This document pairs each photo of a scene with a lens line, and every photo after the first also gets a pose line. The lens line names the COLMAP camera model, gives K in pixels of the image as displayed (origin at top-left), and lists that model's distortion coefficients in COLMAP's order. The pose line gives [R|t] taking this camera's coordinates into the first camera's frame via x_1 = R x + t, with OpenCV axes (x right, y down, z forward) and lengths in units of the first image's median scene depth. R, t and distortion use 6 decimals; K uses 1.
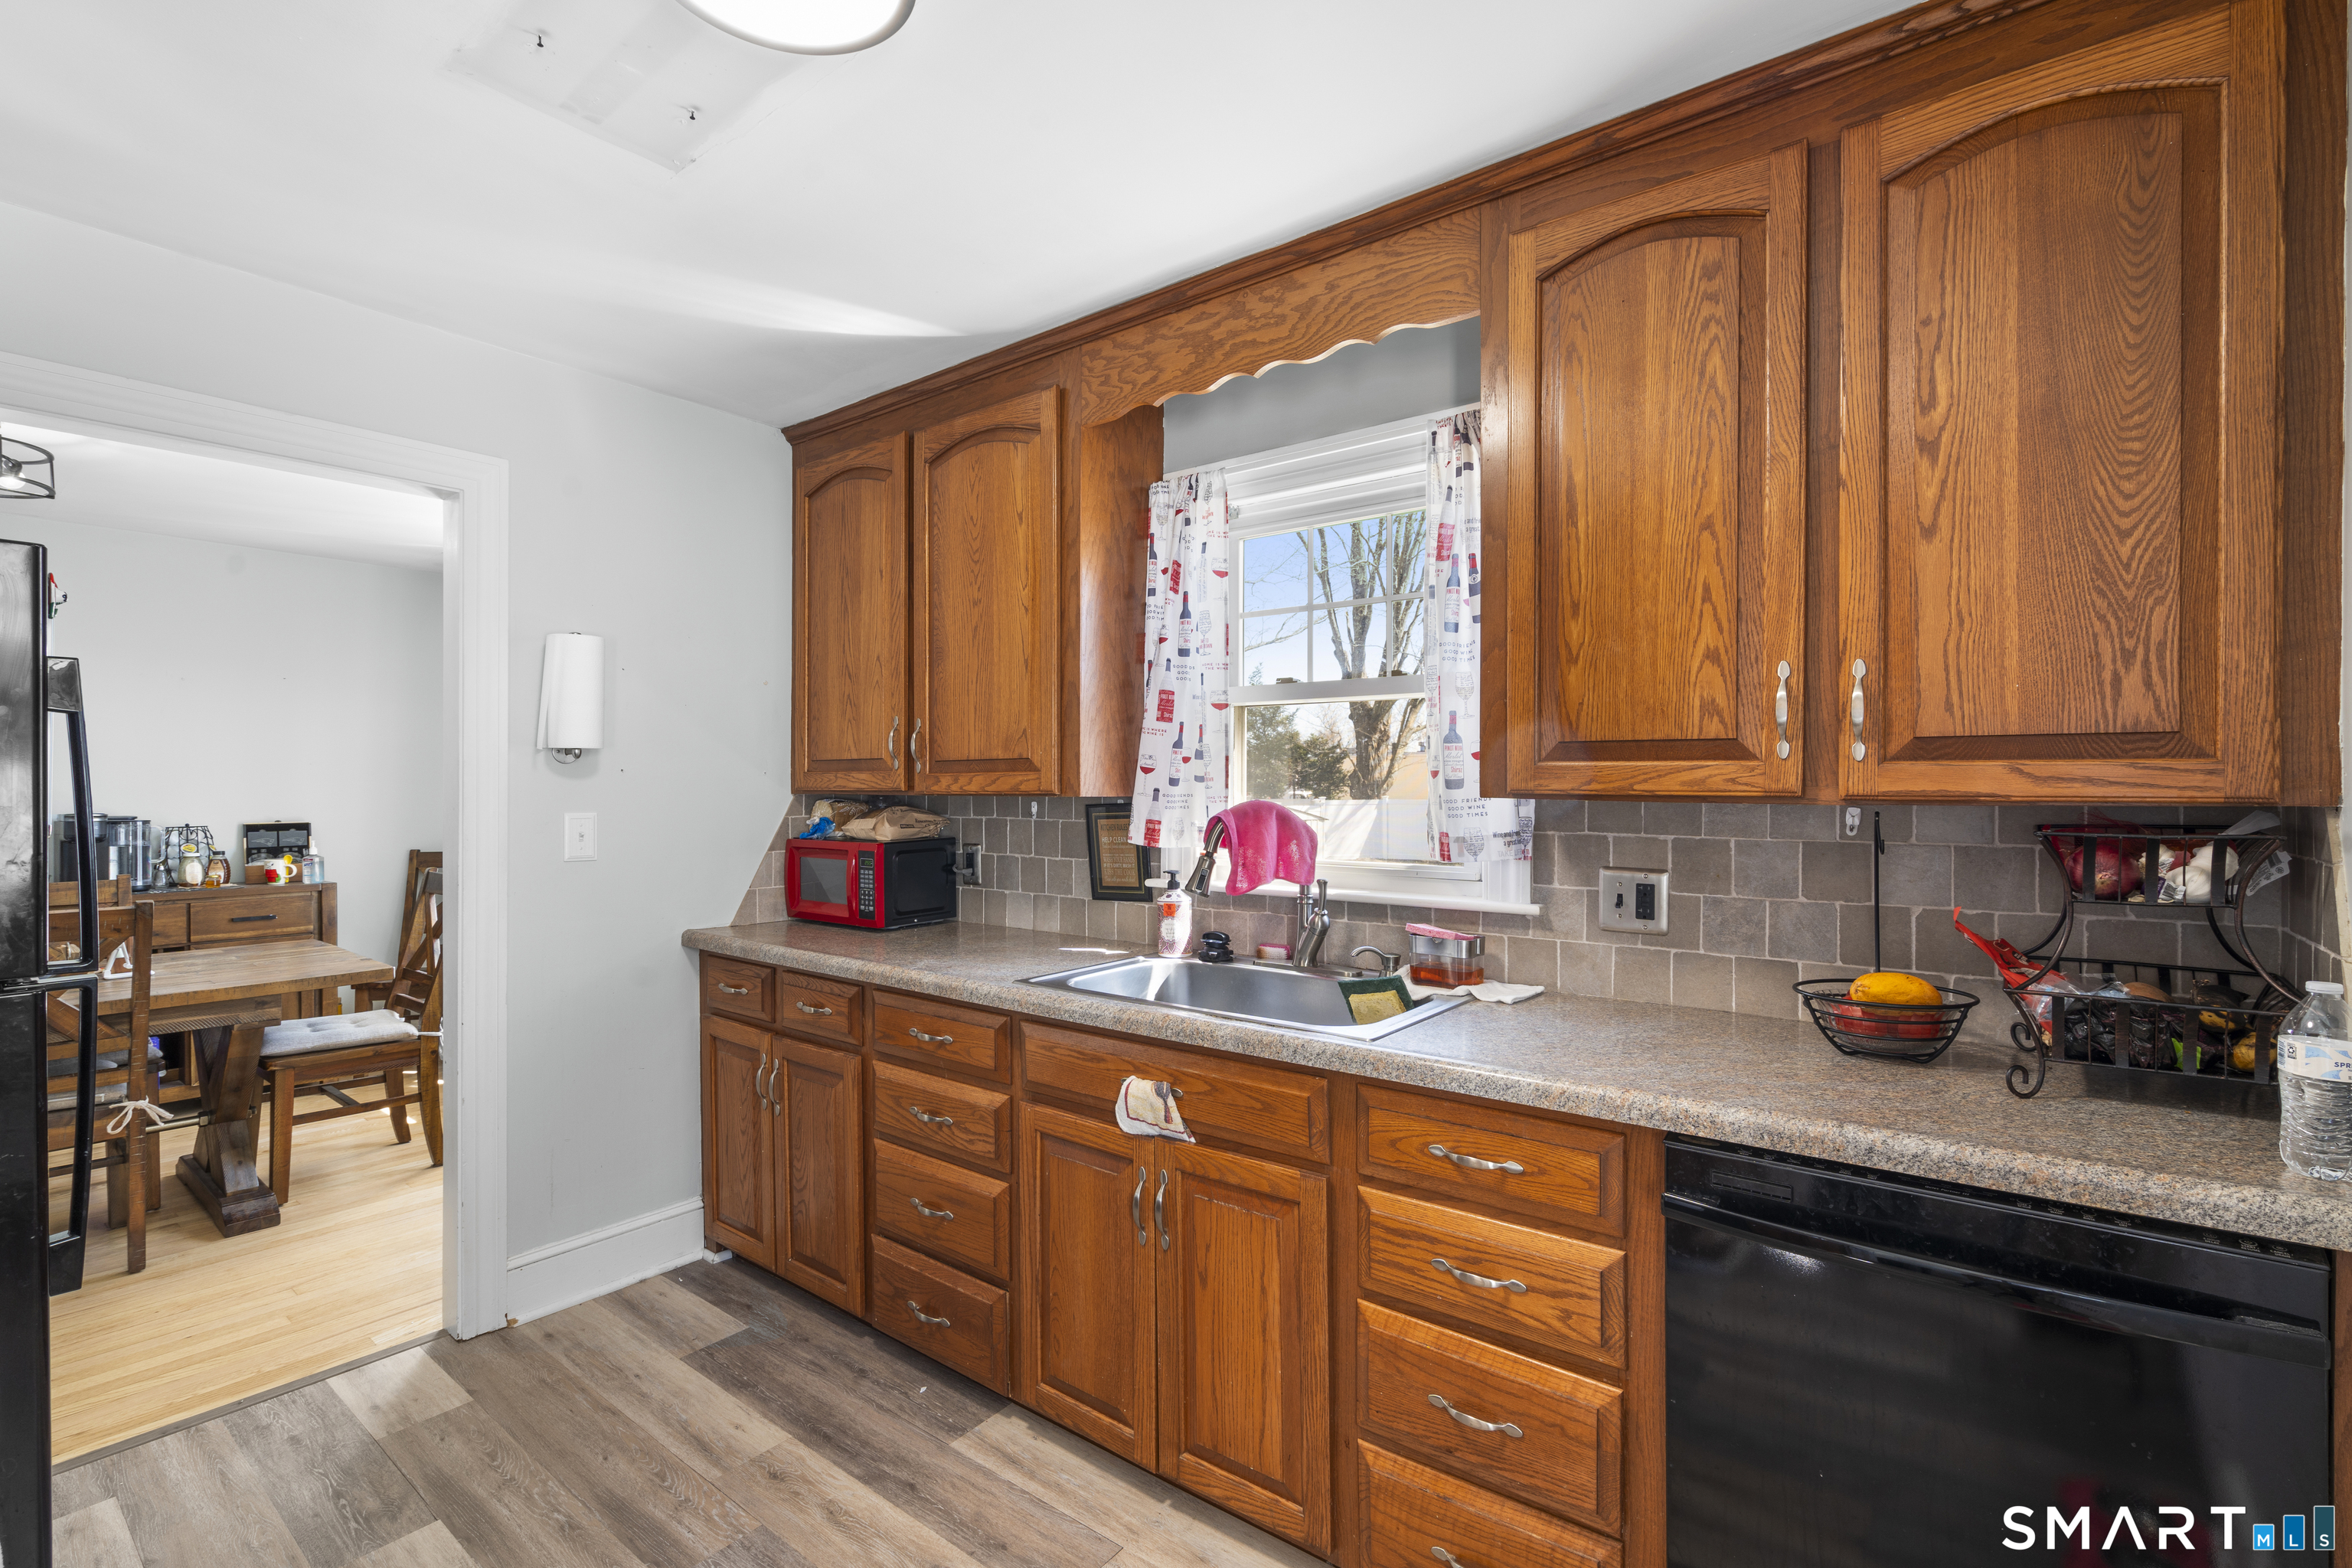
lens RADIAL K [[1054.8, 0, 1176.0], [0, 1054.8, 784.0], [0, 0, 1]] dist [-0.004060, 0.000425]
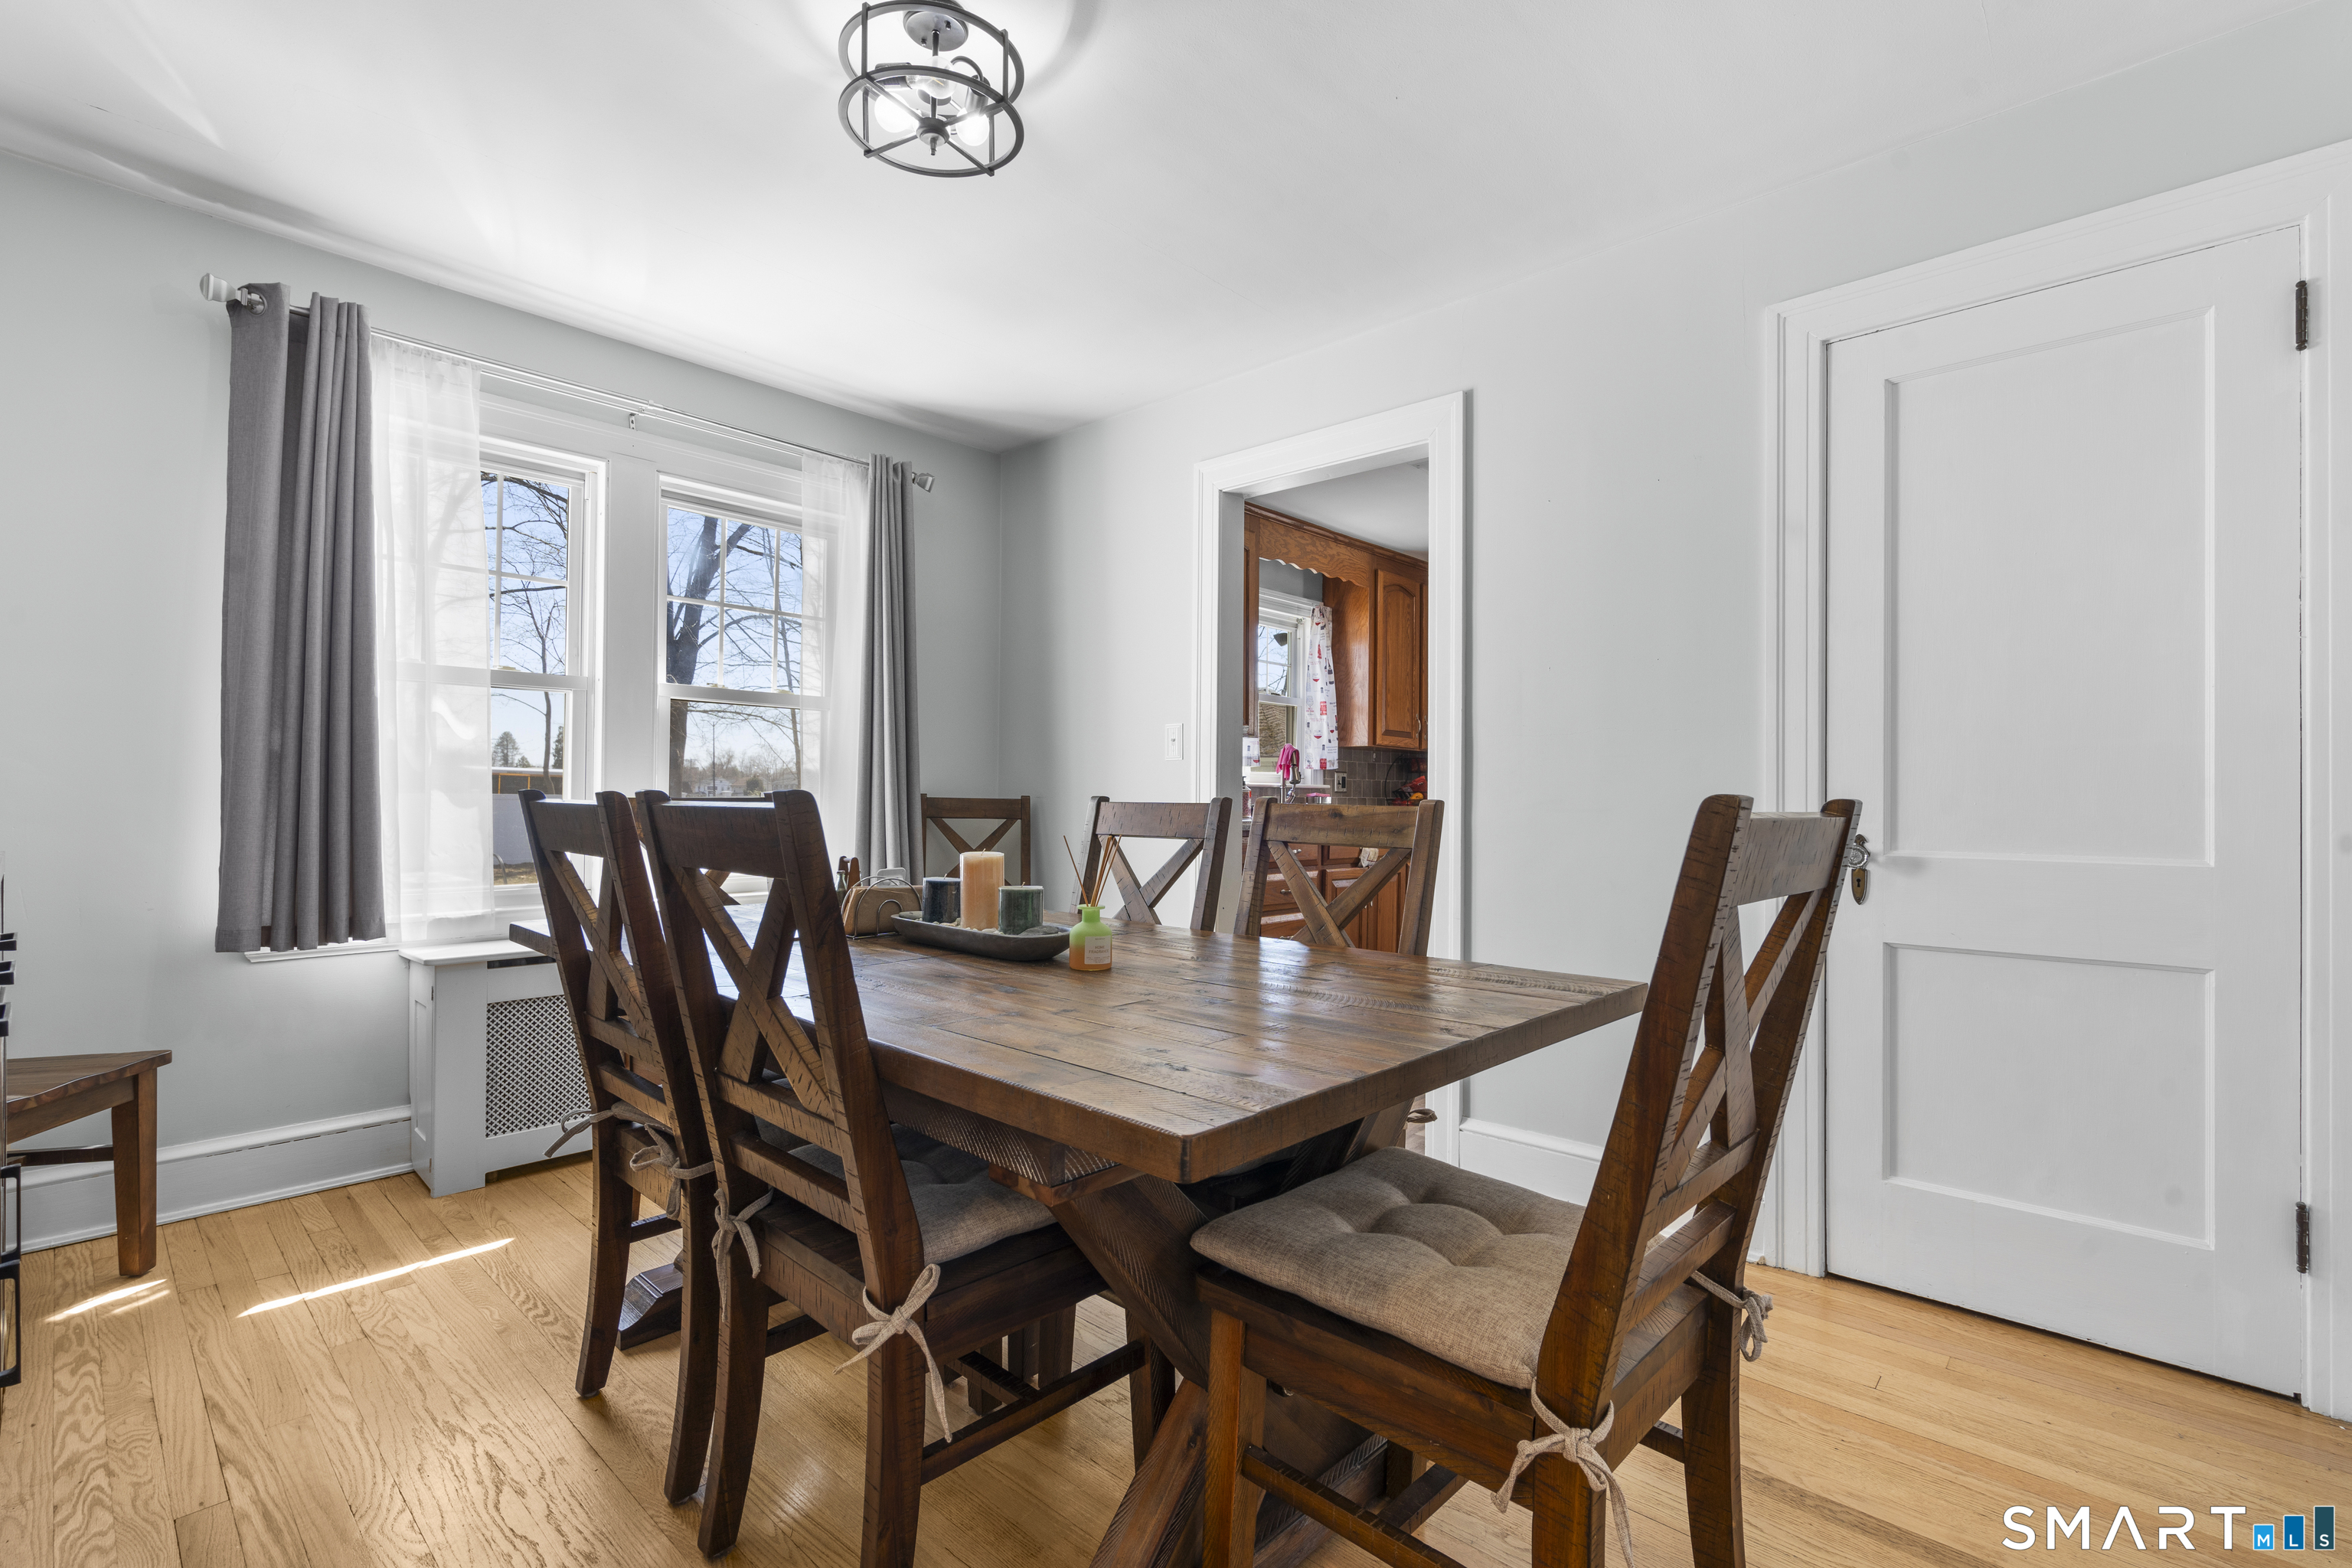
lens RADIAL K [[1054.8, 0, 1176.0], [0, 1054.8, 784.0], [0, 0, 1]] dist [-0.004060, 0.000425]
pose [[0.082817, 0.012536, 0.996486, -2.188010], [-0.015142, 0.999821, -0.011319, 0.129413], [-0.996450, -0.014151, 0.082992, 1.010749]]
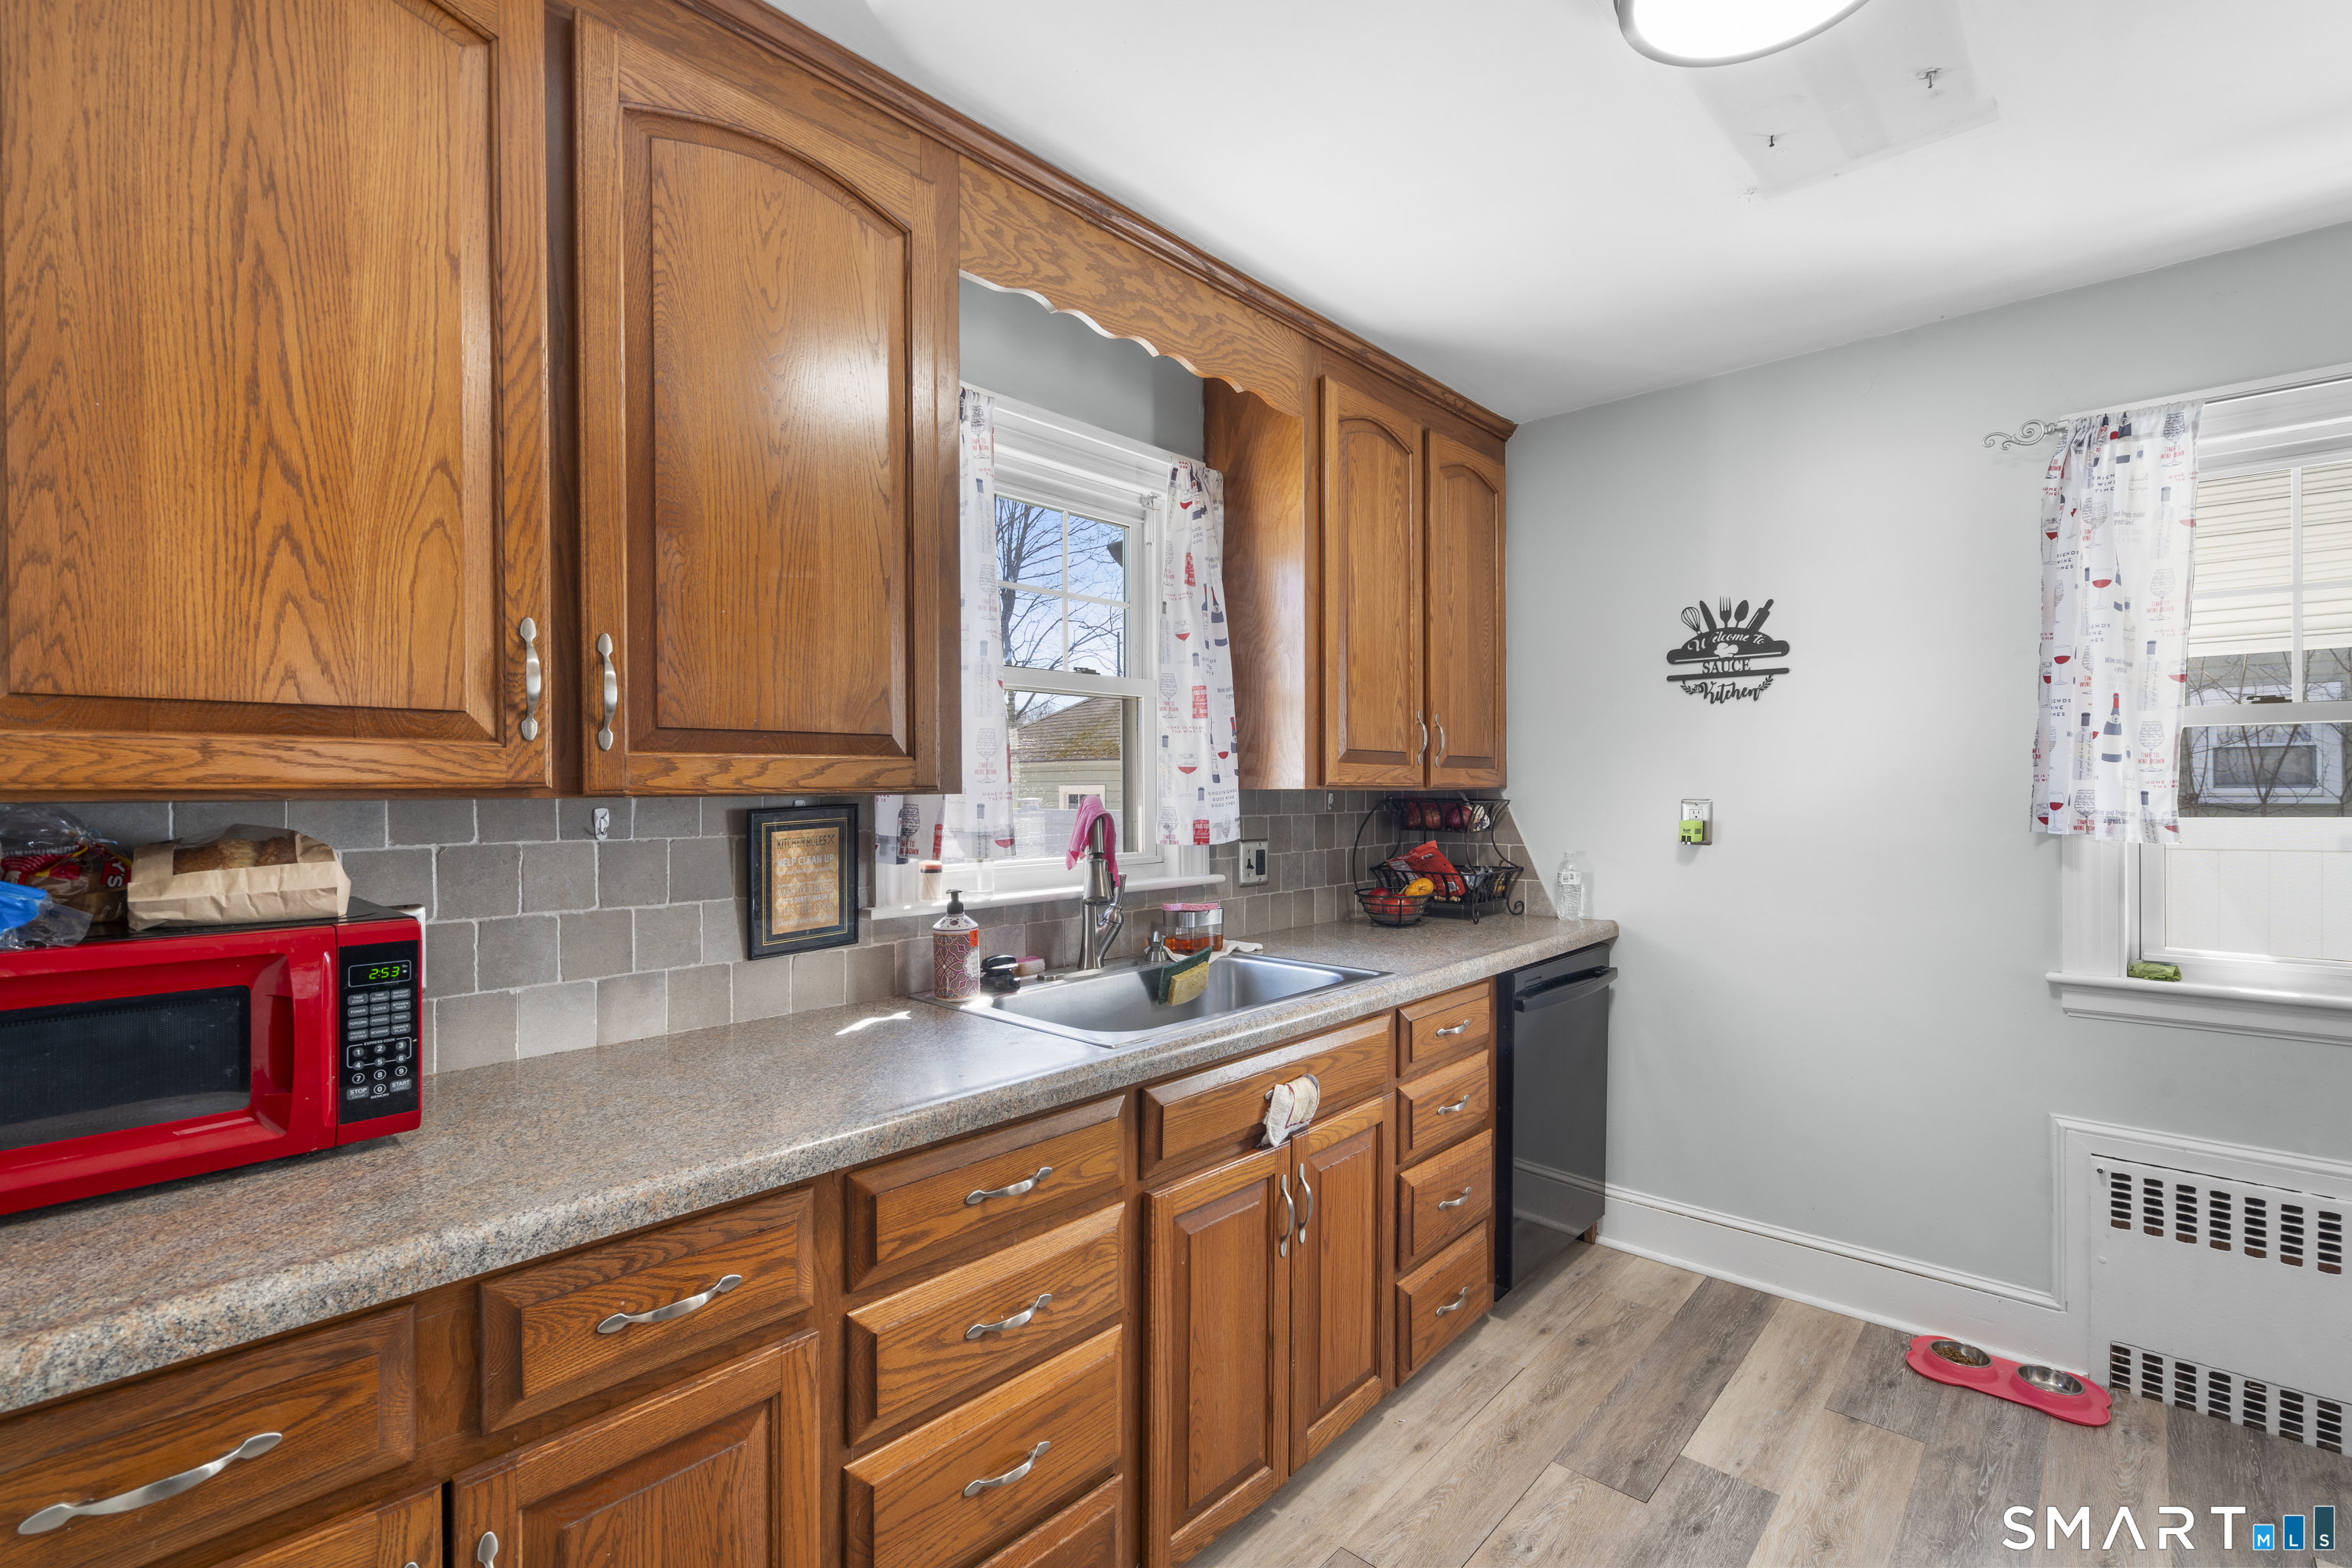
lens RADIAL K [[1054.8, 0, 1176.0], [0, 1054.8, 784.0], [0, 0, 1]] dist [-0.004060, 0.000425]
pose [[0.081947, 0.000170, 0.996637, -0.800776], [-0.000382, 1.000000, -0.000139, 0.005353], [-0.996637, -0.000369, 0.081948, 0.818681]]
